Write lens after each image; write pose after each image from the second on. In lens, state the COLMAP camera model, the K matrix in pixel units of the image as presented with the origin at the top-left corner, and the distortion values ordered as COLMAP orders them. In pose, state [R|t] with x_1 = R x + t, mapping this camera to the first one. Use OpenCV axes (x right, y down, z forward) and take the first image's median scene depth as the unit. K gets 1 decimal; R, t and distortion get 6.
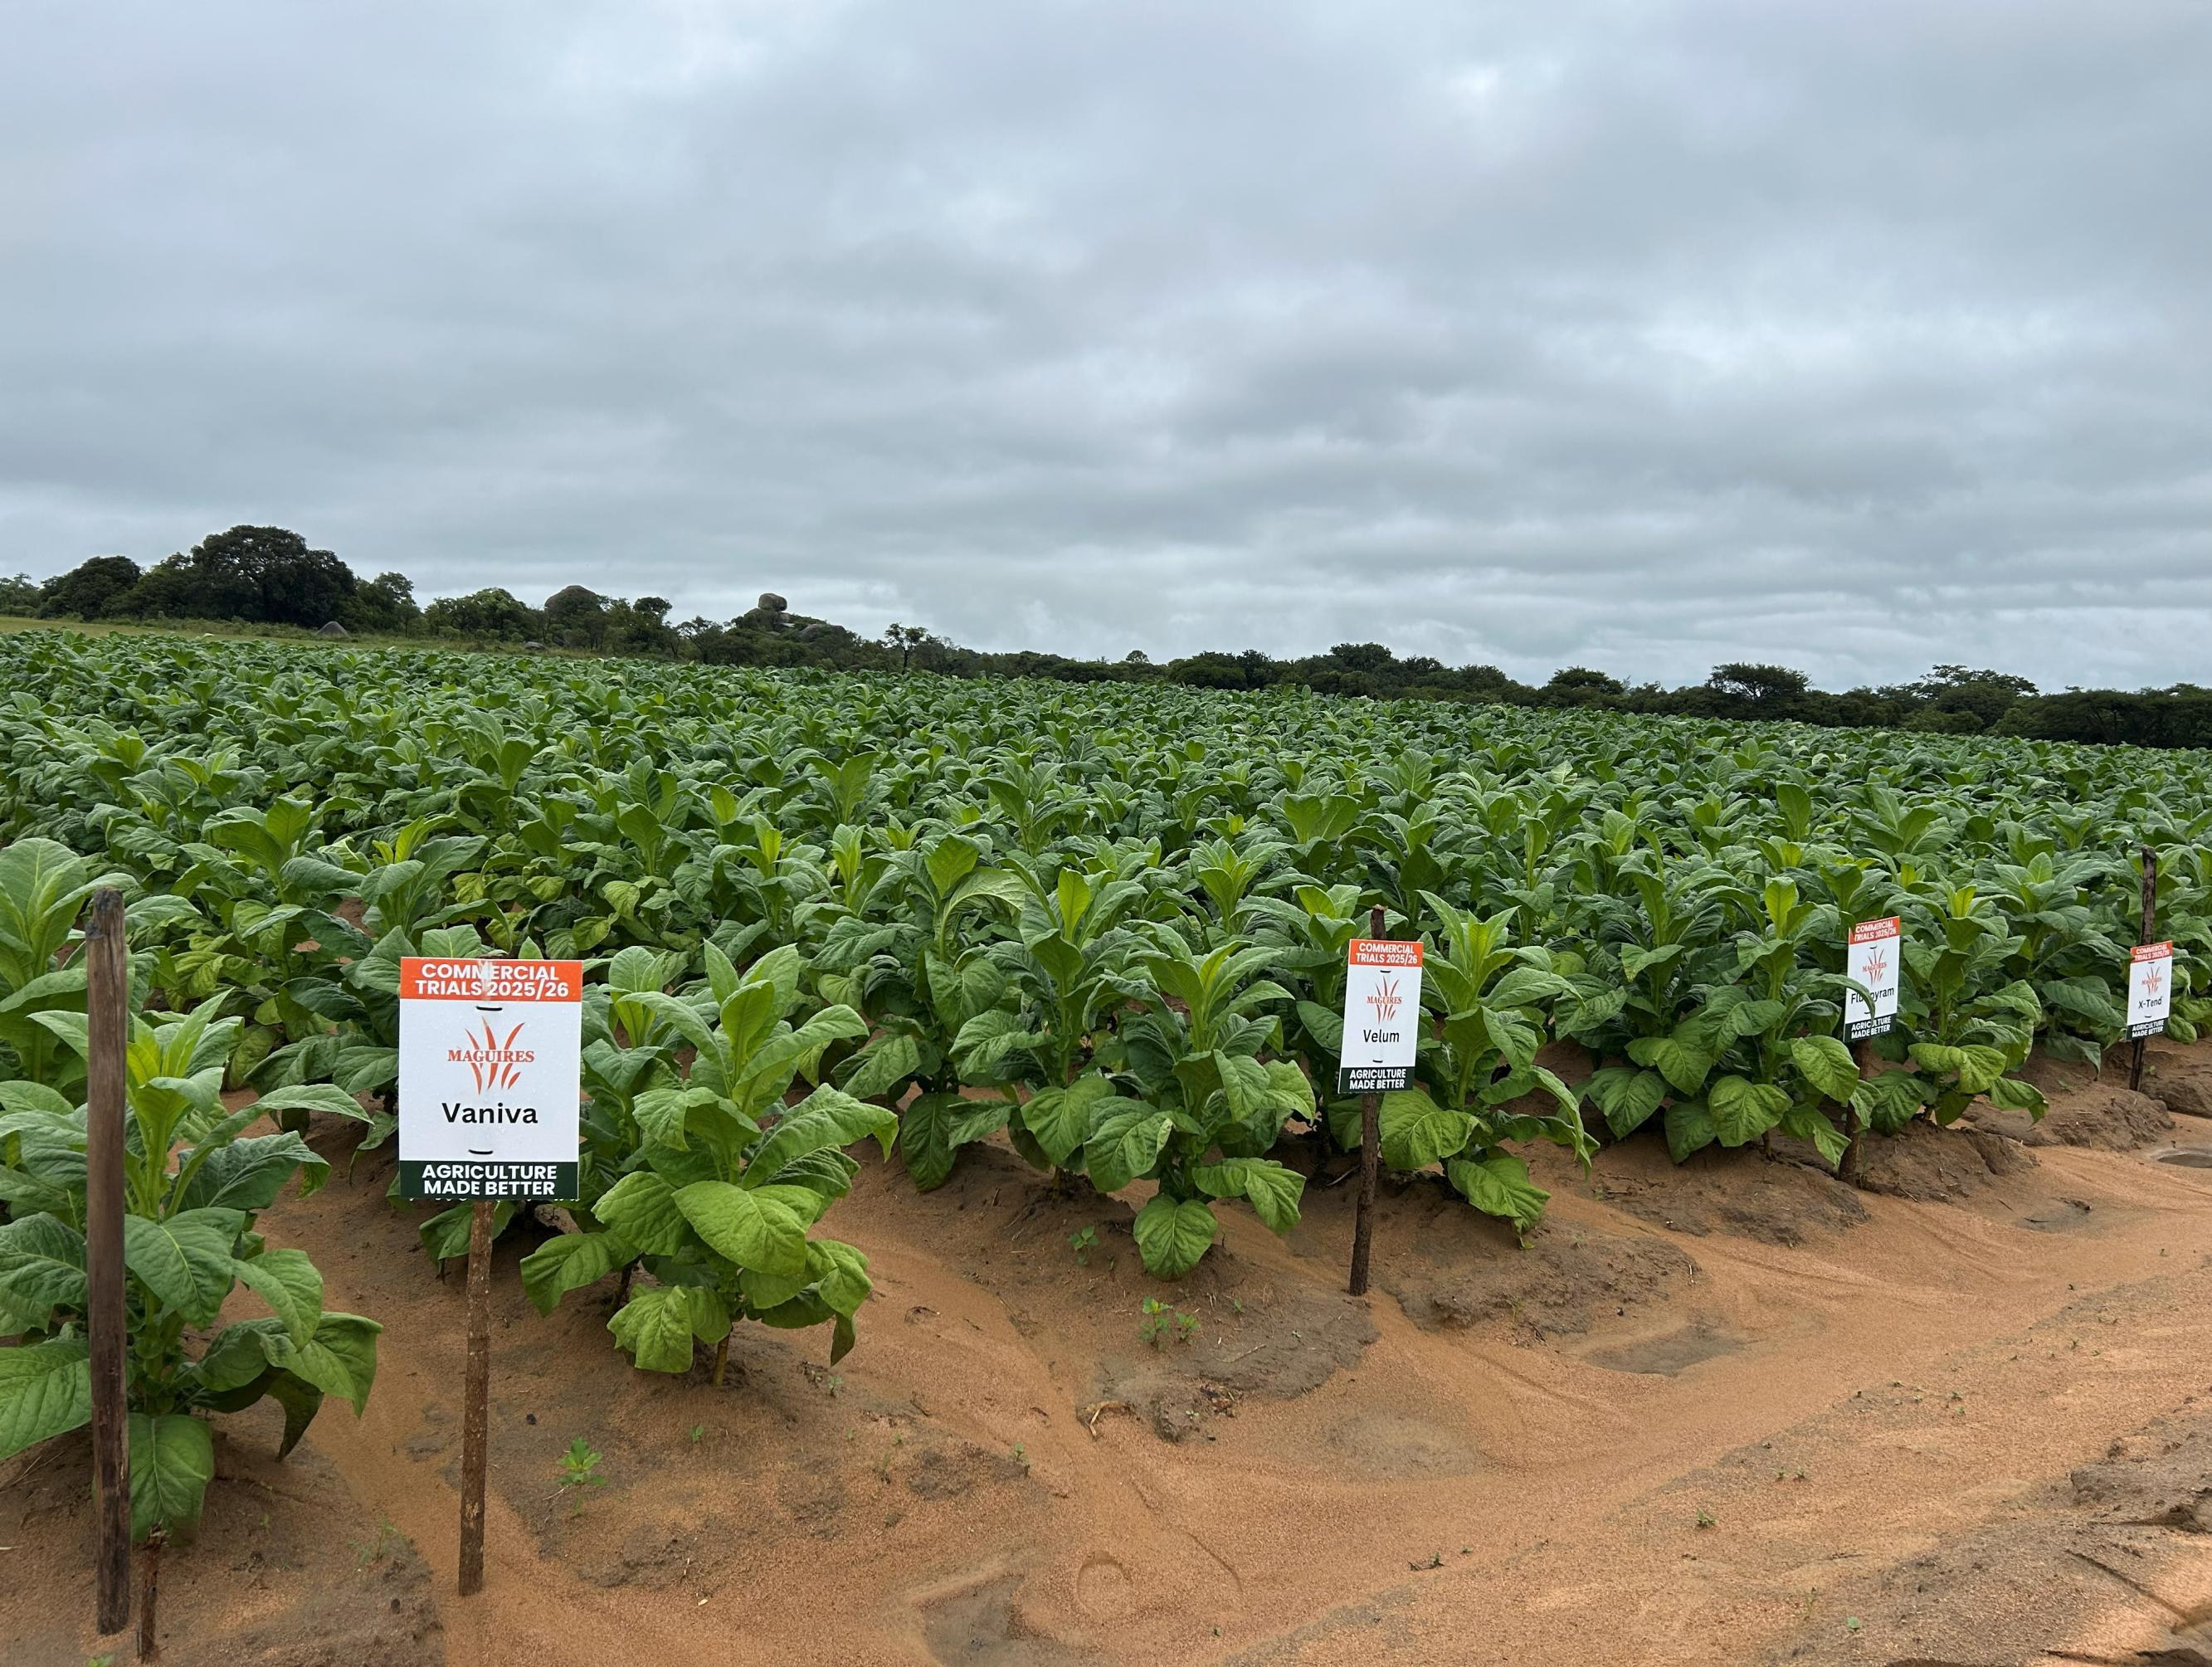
lens RADIAL K [[1661.5, 0, 1106.0], [0, 1661.5, 833.5], [0, 0, 1]] dist [0.000172, -0.042208]
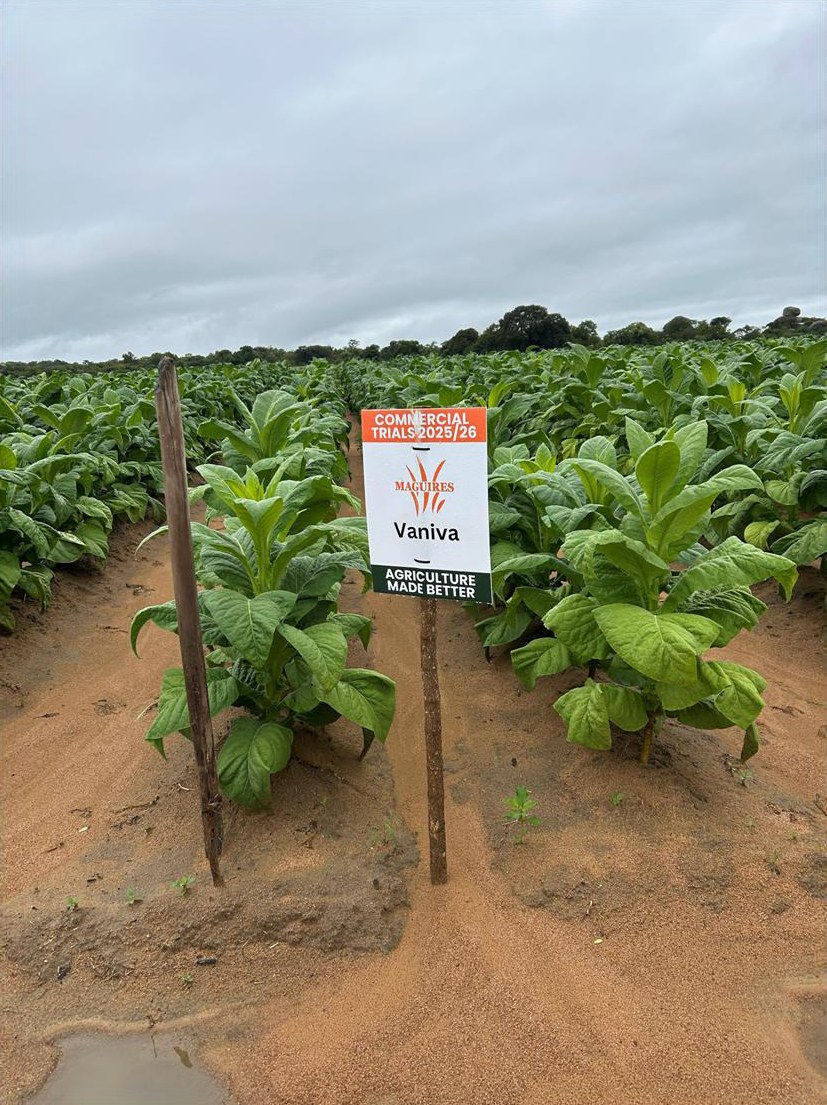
lens RADIAL K [[841.0, 0, 405.6], [0, 841.0, 527.0], [0, 0, 1]] dist [0.008384, -0.009326]
pose [[0.808824, 0.023190, -0.587593, -0.001056], [0.028702, 0.996474, 0.078835, 0.096005], [0.587349, -0.080629, 0.805307, 0.394646]]
